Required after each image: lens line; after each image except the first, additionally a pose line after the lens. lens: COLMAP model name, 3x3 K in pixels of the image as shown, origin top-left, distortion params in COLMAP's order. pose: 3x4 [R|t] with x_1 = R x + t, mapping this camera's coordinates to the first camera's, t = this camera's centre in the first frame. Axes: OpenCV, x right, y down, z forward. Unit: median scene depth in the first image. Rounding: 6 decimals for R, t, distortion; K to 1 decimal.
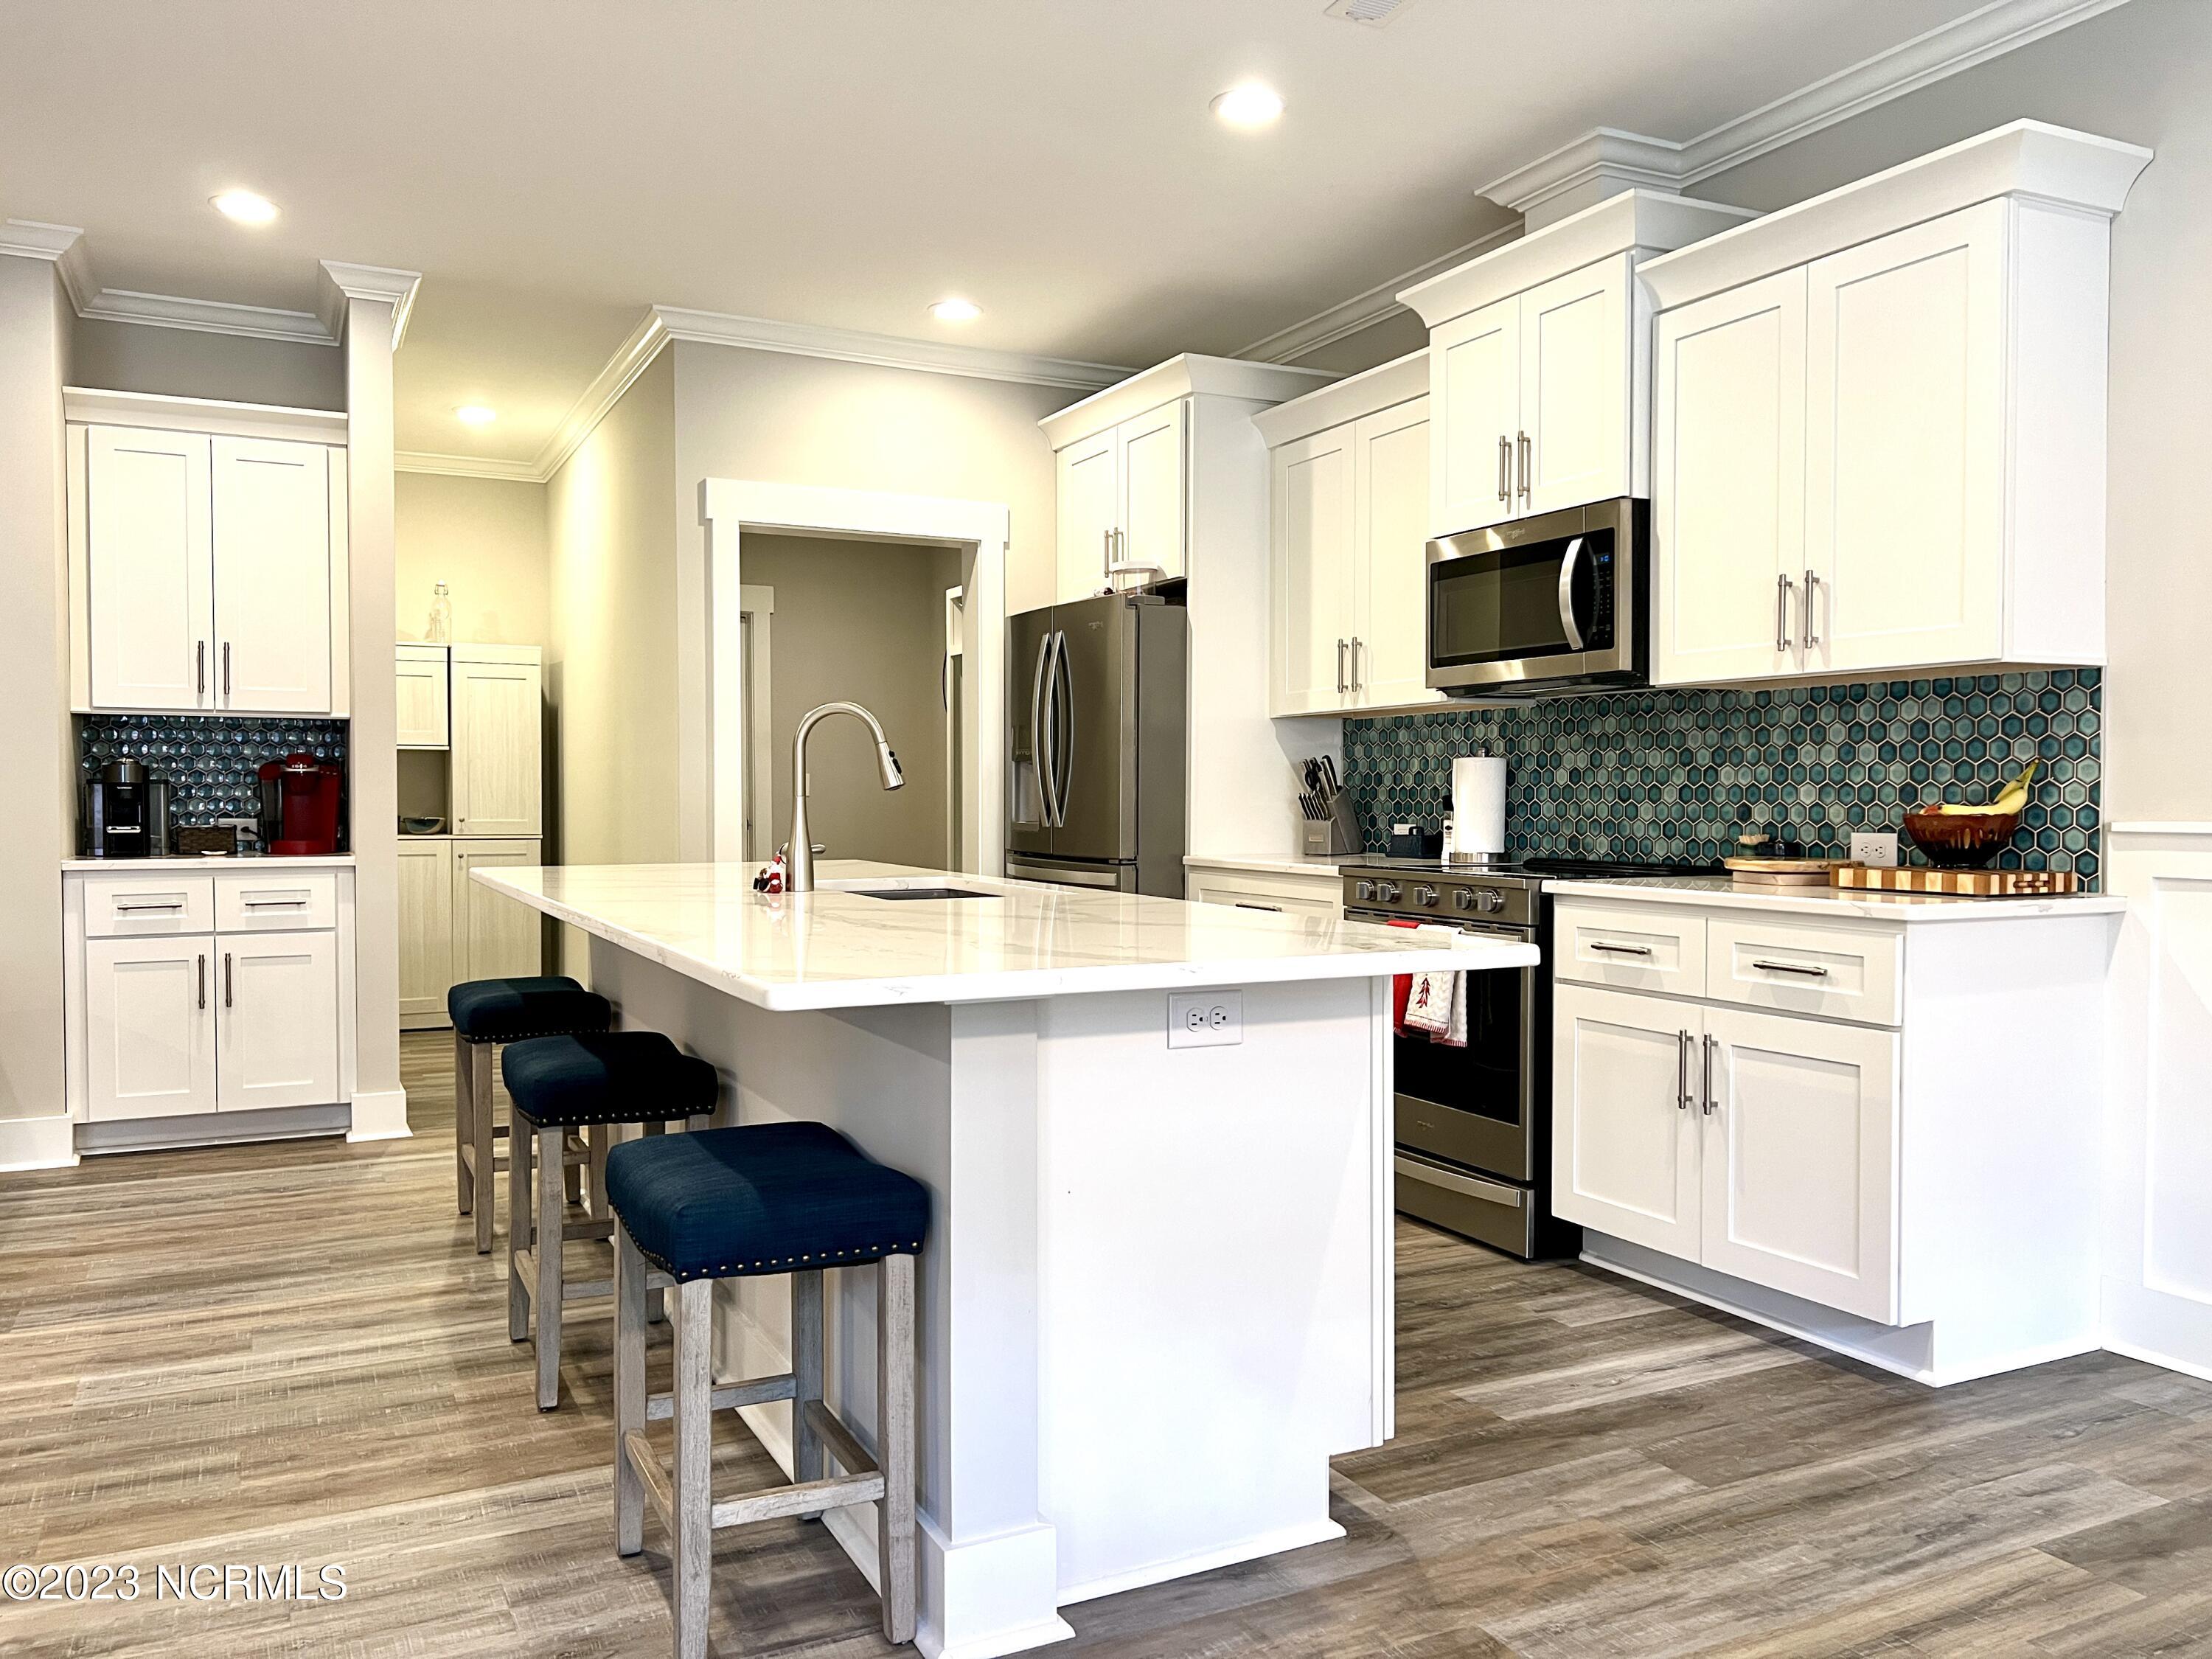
lens RADIAL K [[1647.2, 0, 1095.3], [0, 1647.2, 837.1], [0, 0, 1]] dist [0.068032, -0.084666]
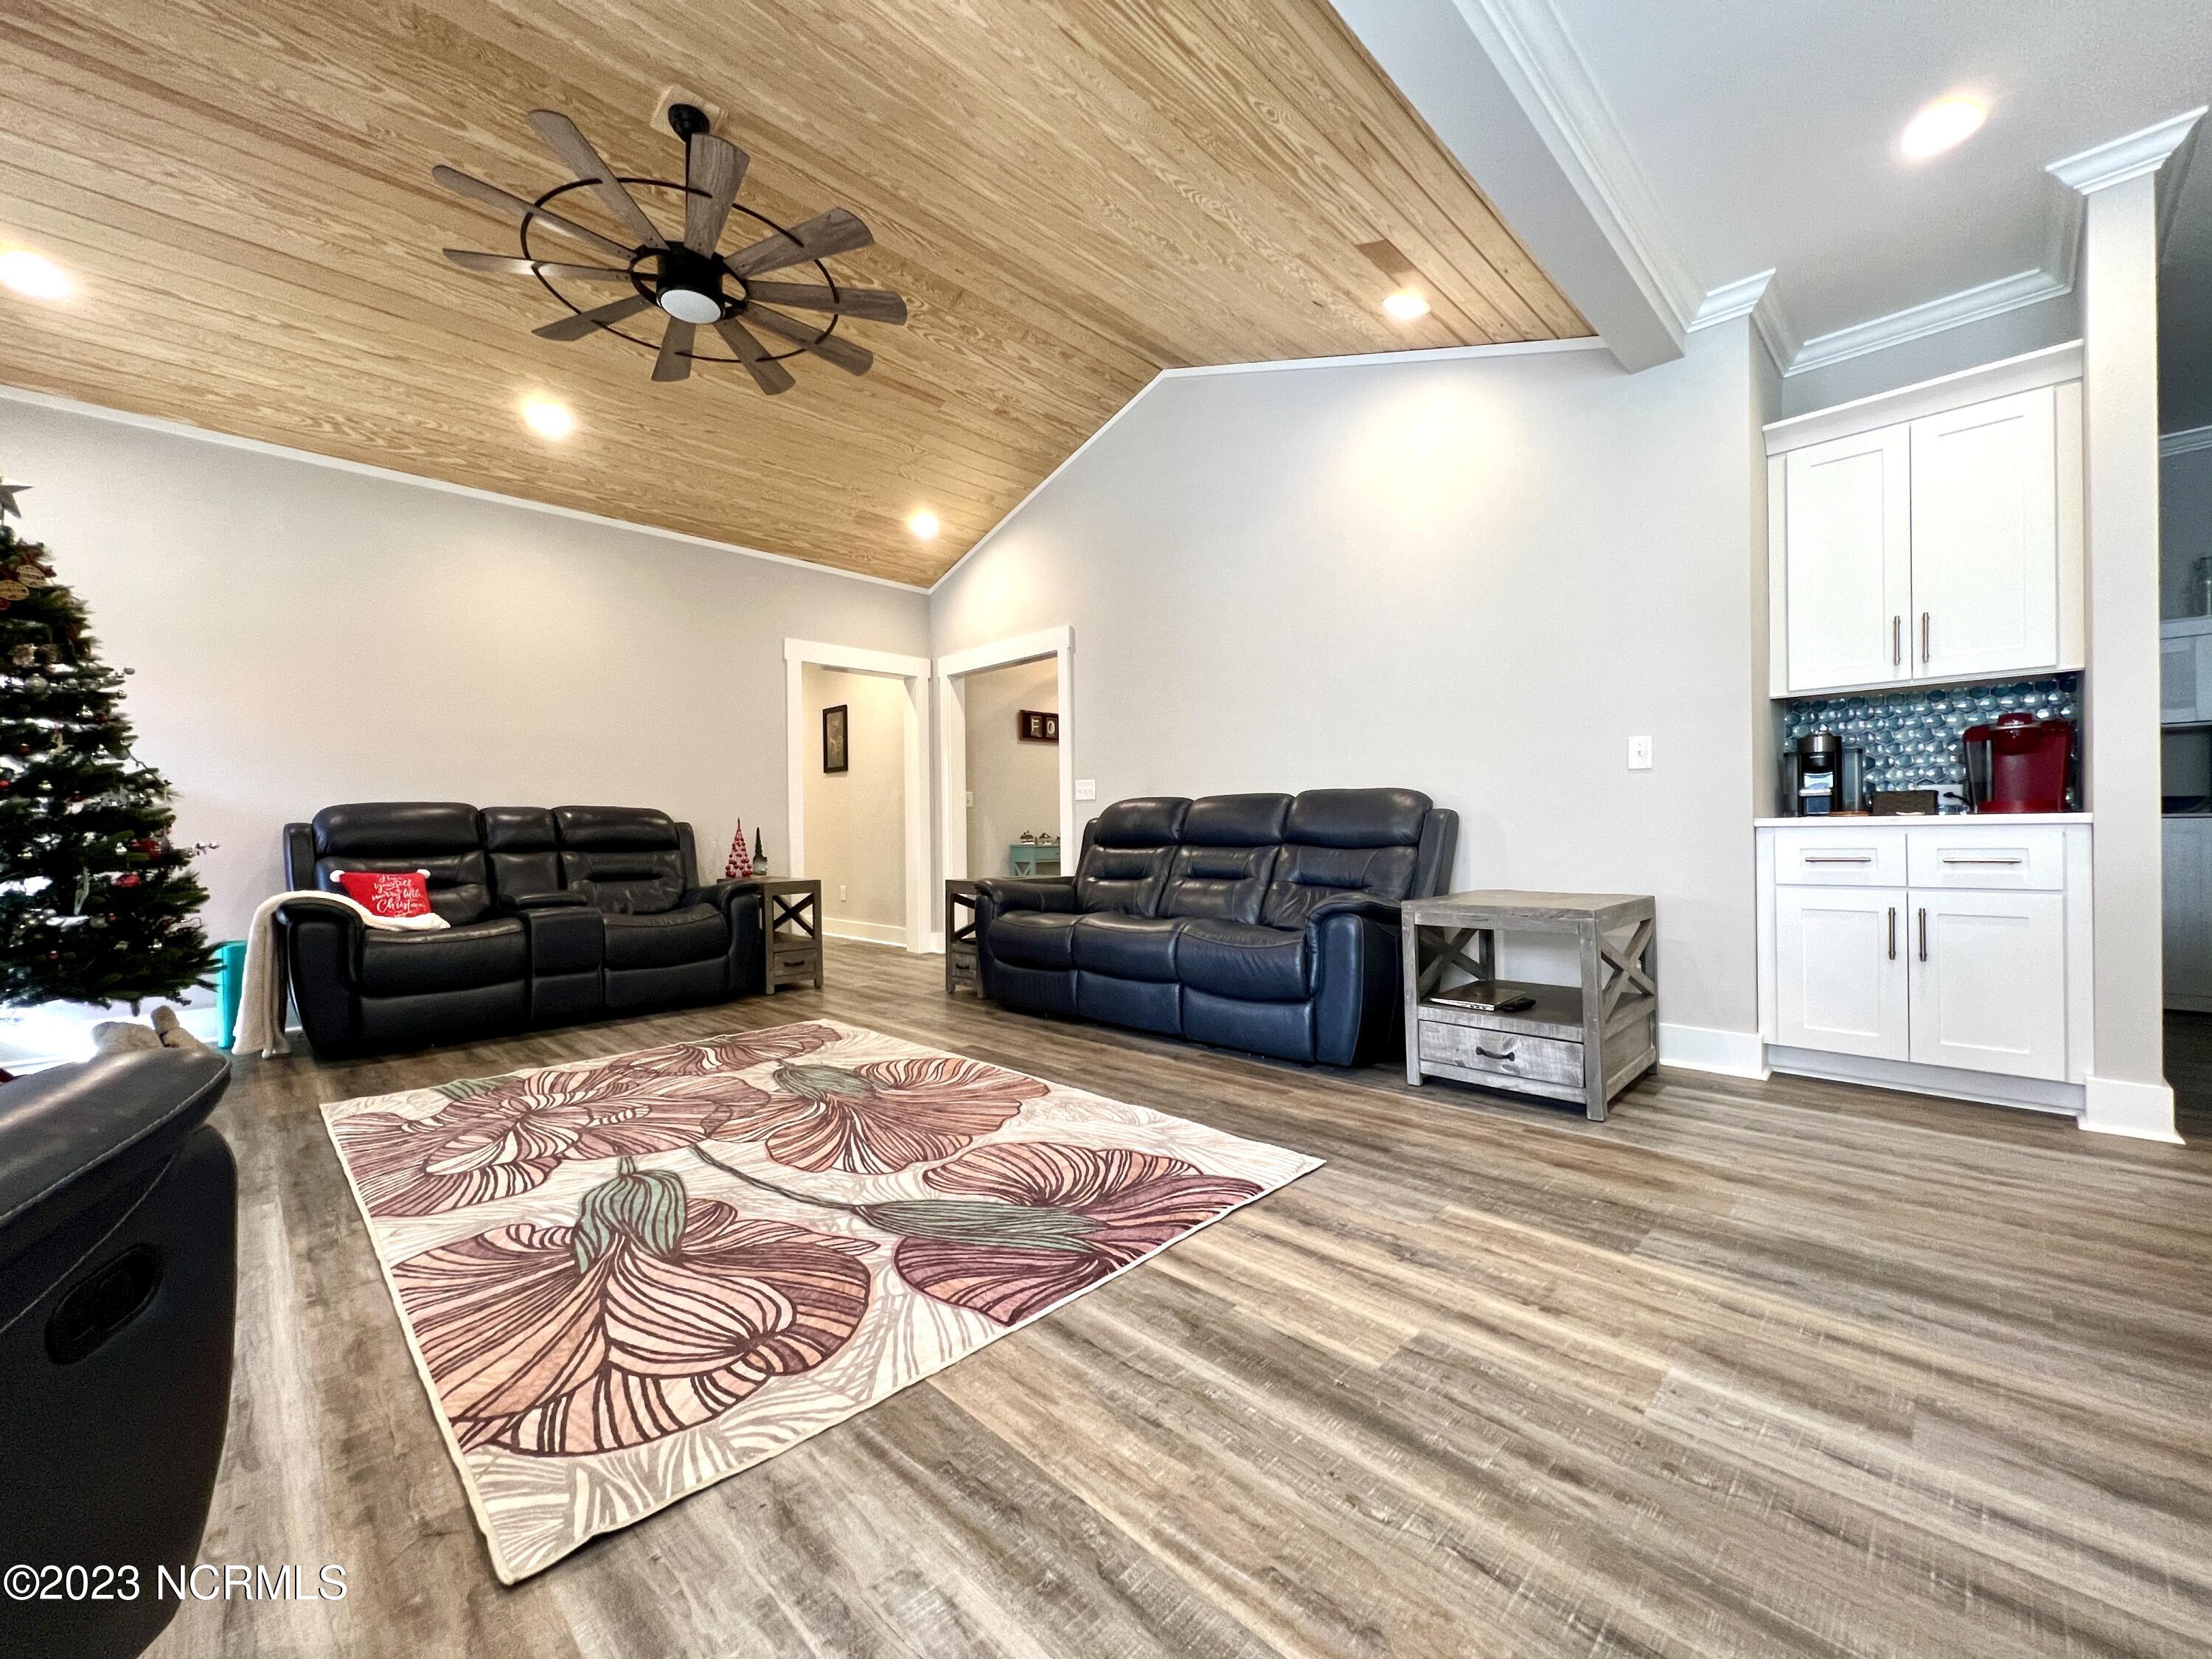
lens RADIAL K [[883.2, 0, 1099.0], [0, 883.2, 833.7], [0, 0, 1]] dist [-0.000571, 0.000045]
pose [[0.310404, -0.001899, -0.950603, -0.160257], [-0.011495, 0.999917, -0.005751, 0.032524], [0.950535, 0.012712, 0.310357, 0.346778]]
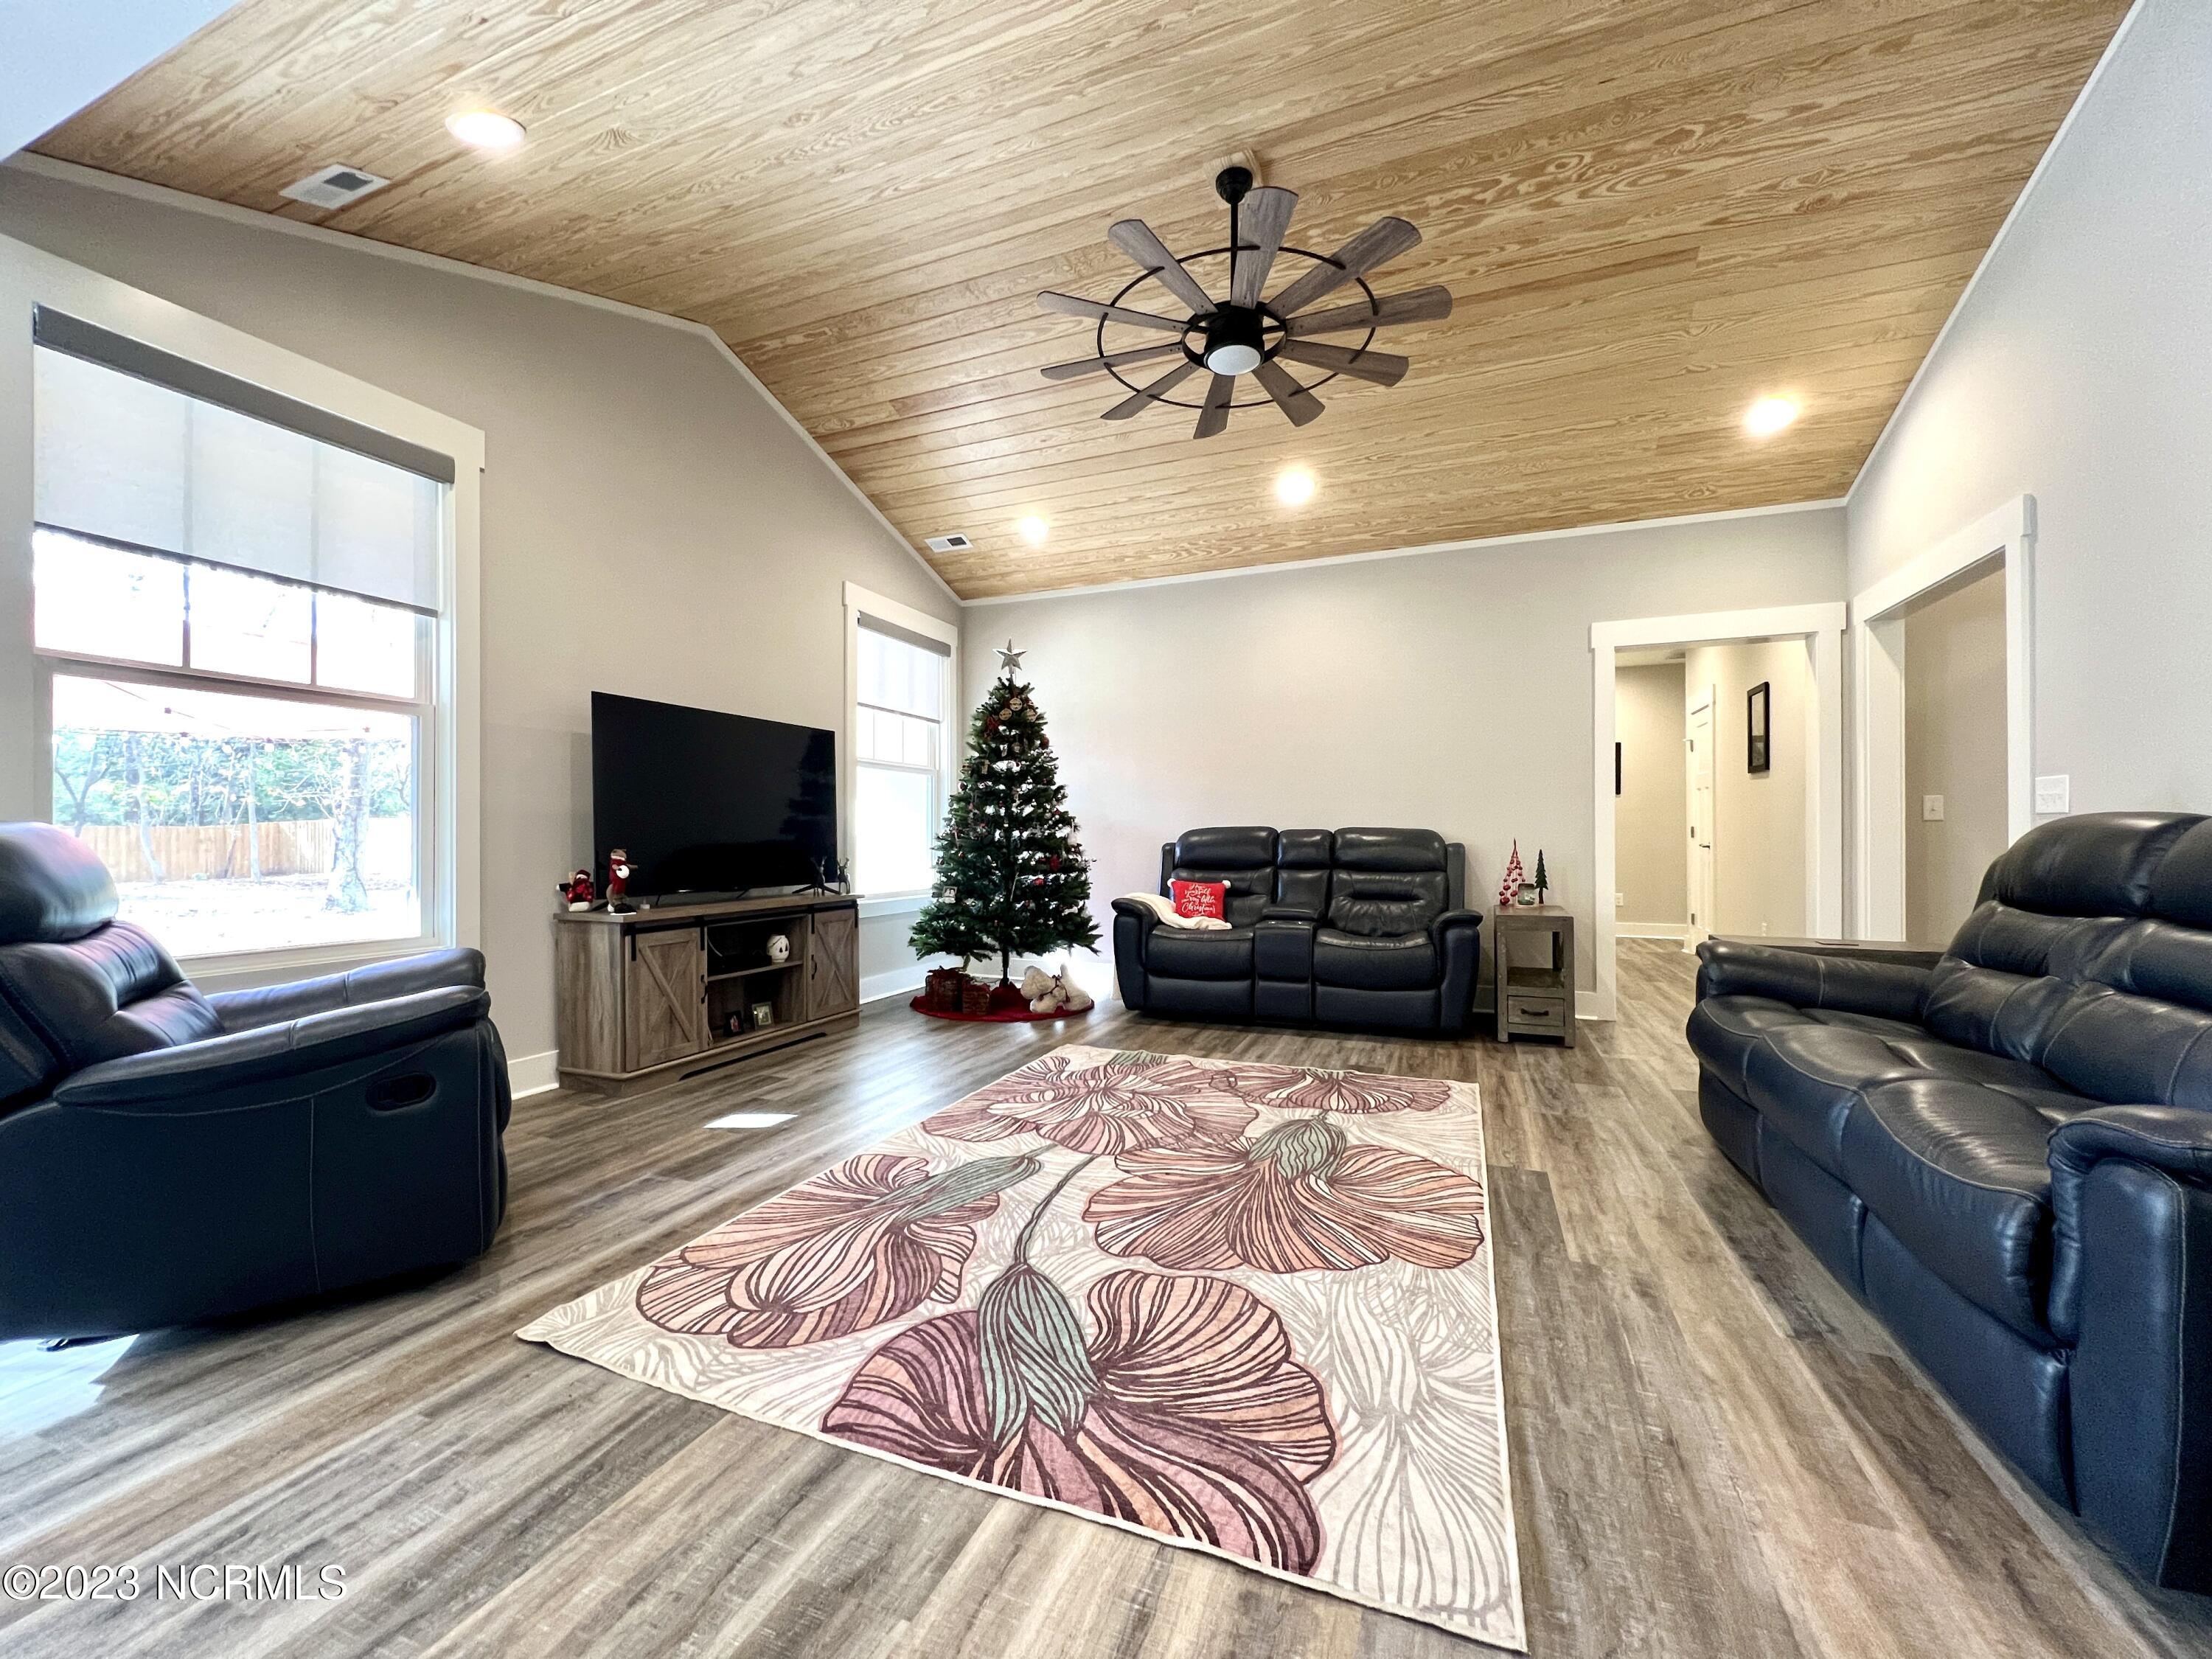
lens RADIAL K [[883.2, 0, 1099.0], [0, 883.2, 833.7], [0, 0, 1]] dist [-0.000571, 0.000045]
pose [[-0.756018, -0.002450, -0.654546, -0.335402], [-0.015280, 0.999787, 0.013907, 0.001643], [0.654372, 0.020515, -0.755894, 0.679041]]
